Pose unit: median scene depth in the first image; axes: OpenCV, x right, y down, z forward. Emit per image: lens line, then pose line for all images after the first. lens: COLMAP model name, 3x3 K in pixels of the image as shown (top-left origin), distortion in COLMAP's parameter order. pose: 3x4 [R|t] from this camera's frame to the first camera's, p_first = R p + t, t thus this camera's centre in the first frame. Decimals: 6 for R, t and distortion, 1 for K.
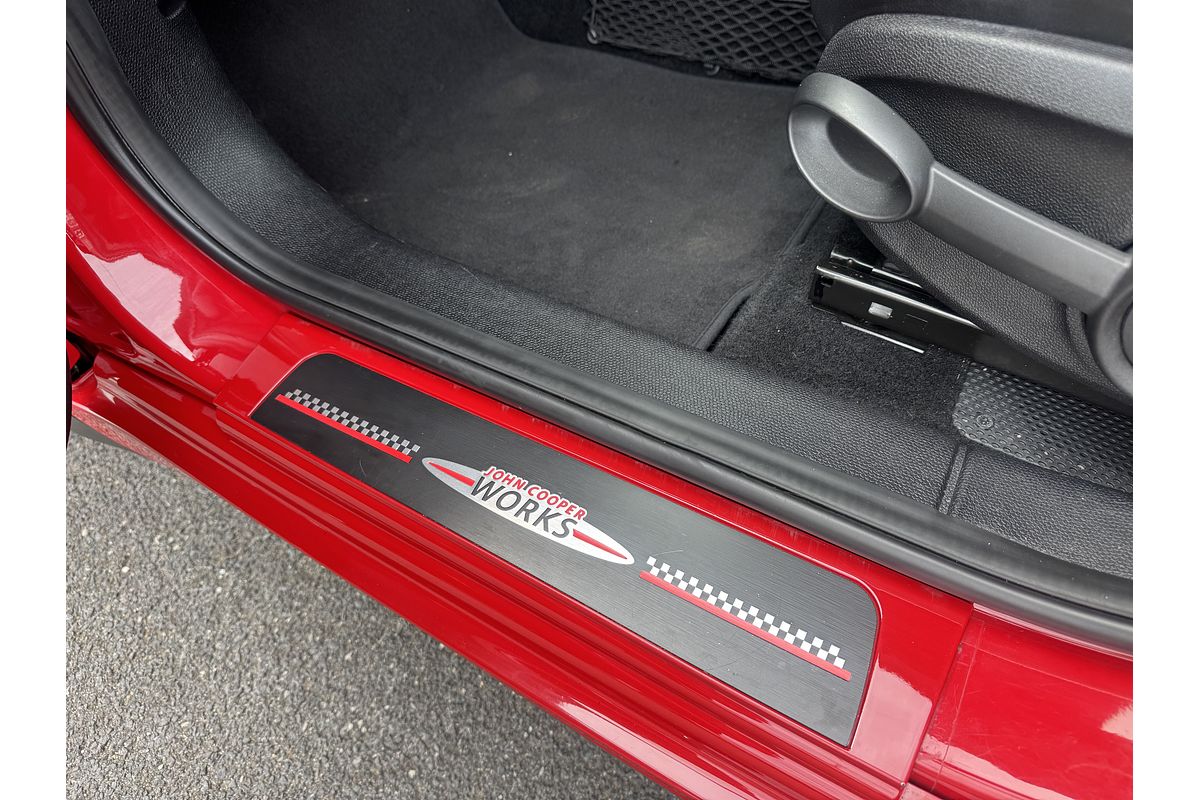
lens RADIAL K [[793.8, 0, 599.7], [0, 793.8, 383.5], [0, 0, 1]] dist [-0.006790, -0.001163]
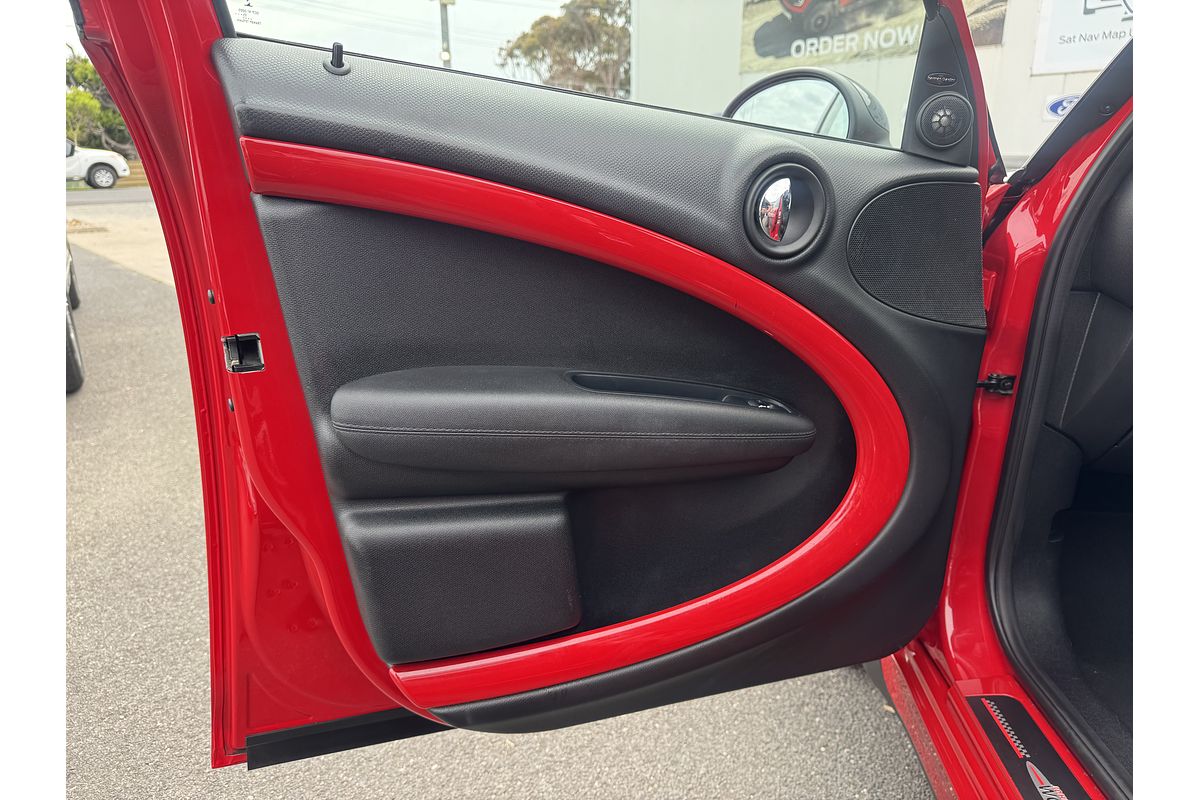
lens RADIAL K [[793.8, 0, 599.7], [0, 793.8, 383.5], [0, 0, 1]] dist [-0.006790, -0.001163]
pose [[0.457062, 0.319512, -0.830064, 0.389723], [-0.716768, 0.684887, -0.131047, 0.293972], [0.526629, 0.654860, 0.542052, -0.780836]]
